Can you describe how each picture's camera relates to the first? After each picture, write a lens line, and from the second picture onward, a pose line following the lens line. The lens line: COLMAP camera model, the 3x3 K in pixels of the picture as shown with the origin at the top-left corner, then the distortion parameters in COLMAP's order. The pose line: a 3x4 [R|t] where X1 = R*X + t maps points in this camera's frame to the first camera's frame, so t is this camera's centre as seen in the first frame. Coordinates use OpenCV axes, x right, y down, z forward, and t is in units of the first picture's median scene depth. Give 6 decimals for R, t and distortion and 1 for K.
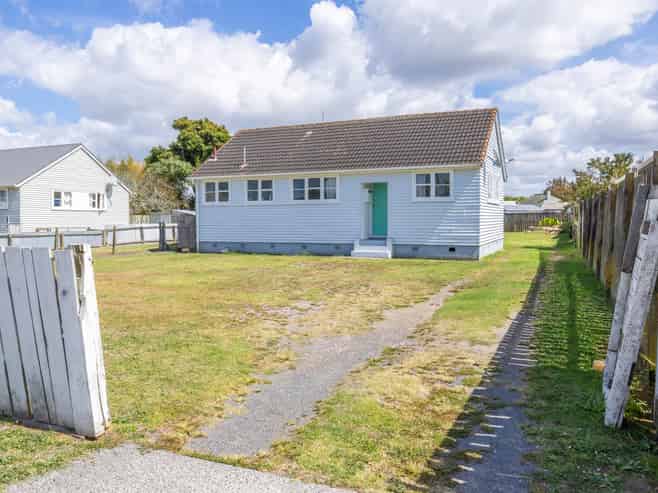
lens RADIAL K [[546.0, 0, 314.8], [0, 546.0, 236.6], [0, 0, 1]] dist [0.011673, 0.014620]
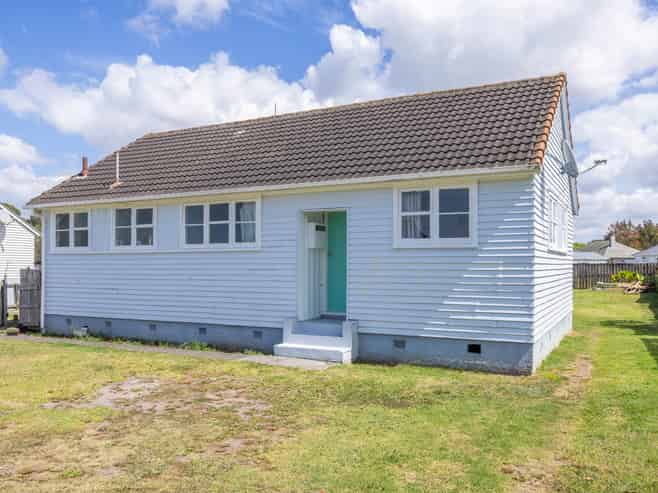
lens RADIAL K [[584.0, 0, 308.6], [0, 584.0, 258.1], [0, 0, 1]] dist [-0.018709, 0.026638]
pose [[0.997850, 0.004362, -0.065399, 0.126388], [-0.007386, 0.998910, -0.046080, -0.027559], [0.065127, 0.046464, 0.996795, 0.436099]]
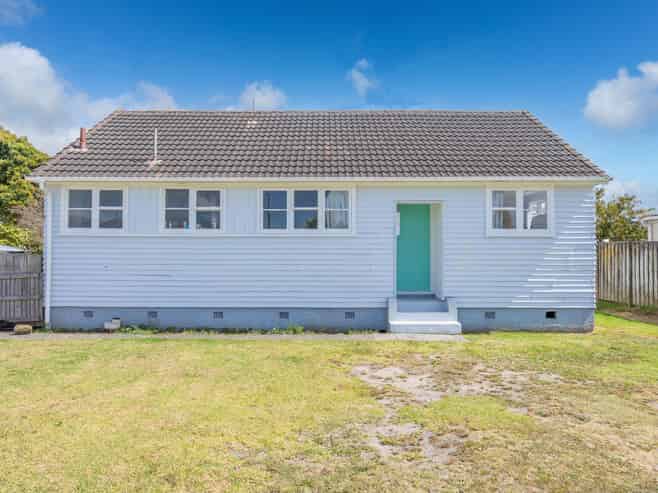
lens RADIAL K [[494.6, 0, 323.3], [0, 494.6, 245.1], [0, 0, 1]] dist [-0.003299, -0.002430]
pose [[0.907312, 0.018421, 0.420055, -0.197920], [0.006817, 0.998264, -0.058503, -0.021802], [-0.420403, 0.055944, 0.905611, 0.542760]]
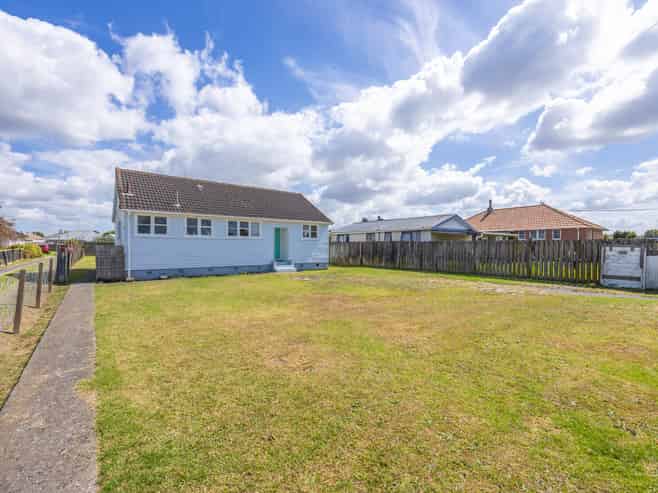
lens RADIAL K [[304.8, 0, 341.0], [0, 304.8, 246.2], [0, 0, 1]] dist [-0.011254, -0.002108]
pose [[0.401001, 0.006319, 0.916056, -0.658539], [0.024662, 0.999539, -0.017691, -0.019534], [-0.915745, 0.029686, 0.400661, 0.433549]]
